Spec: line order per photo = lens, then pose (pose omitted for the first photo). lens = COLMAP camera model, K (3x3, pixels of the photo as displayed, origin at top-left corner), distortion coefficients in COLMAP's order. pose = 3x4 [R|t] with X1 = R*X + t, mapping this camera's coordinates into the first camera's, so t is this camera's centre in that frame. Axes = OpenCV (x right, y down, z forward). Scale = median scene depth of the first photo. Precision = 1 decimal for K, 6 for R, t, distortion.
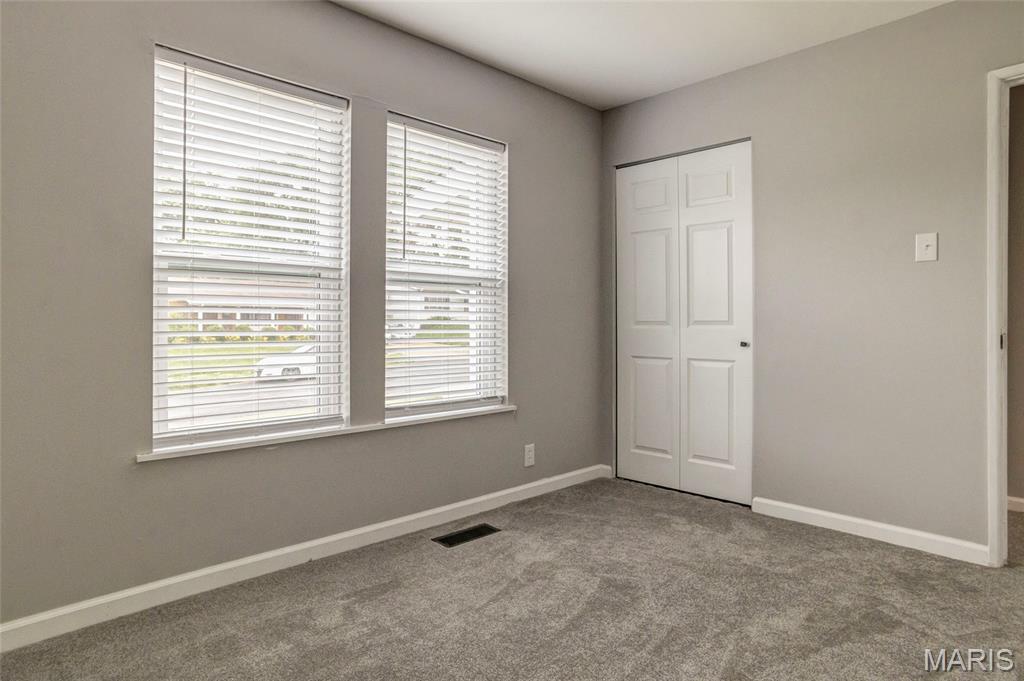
lens RADIAL K [[588.5, 0, 512.5], [0, 588.5, 322.4], [0, 0, 1]] dist [-0.029143, 0.003022]
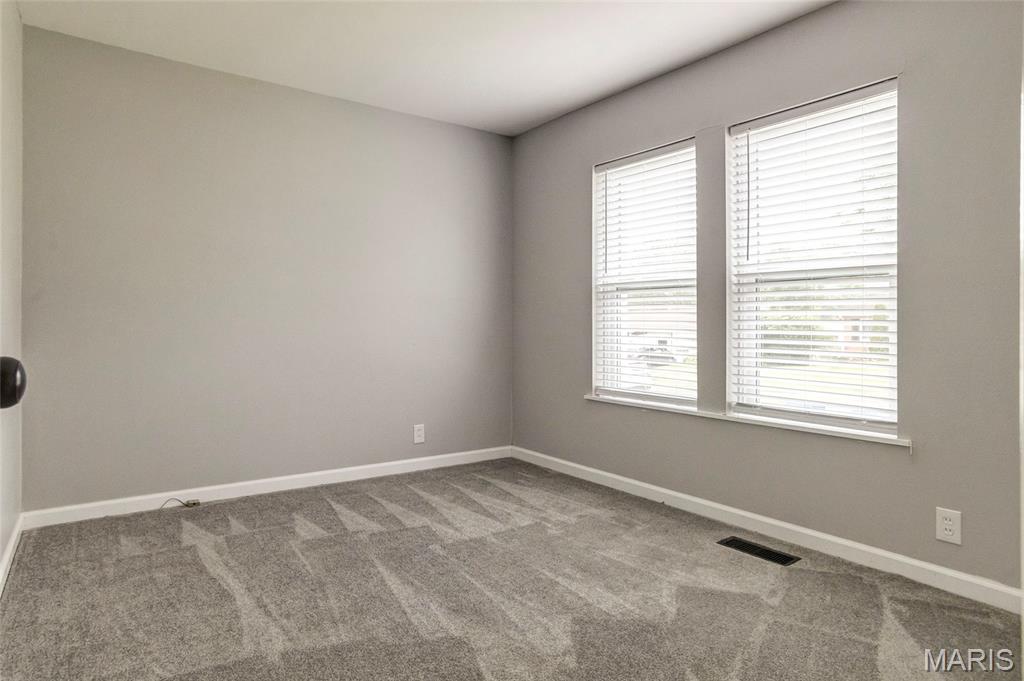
lens RADIAL K [[588.5, 0, 512.5], [0, 588.5, 322.4], [0, 0, 1]] dist [-0.029143, 0.003022]
pose [[-0.122180, -0.002344, -0.992505, 0.909451], [-0.005442, 0.999984, -0.001692, 0.003667], [0.992493, 0.005195, -0.122191, 0.739948]]
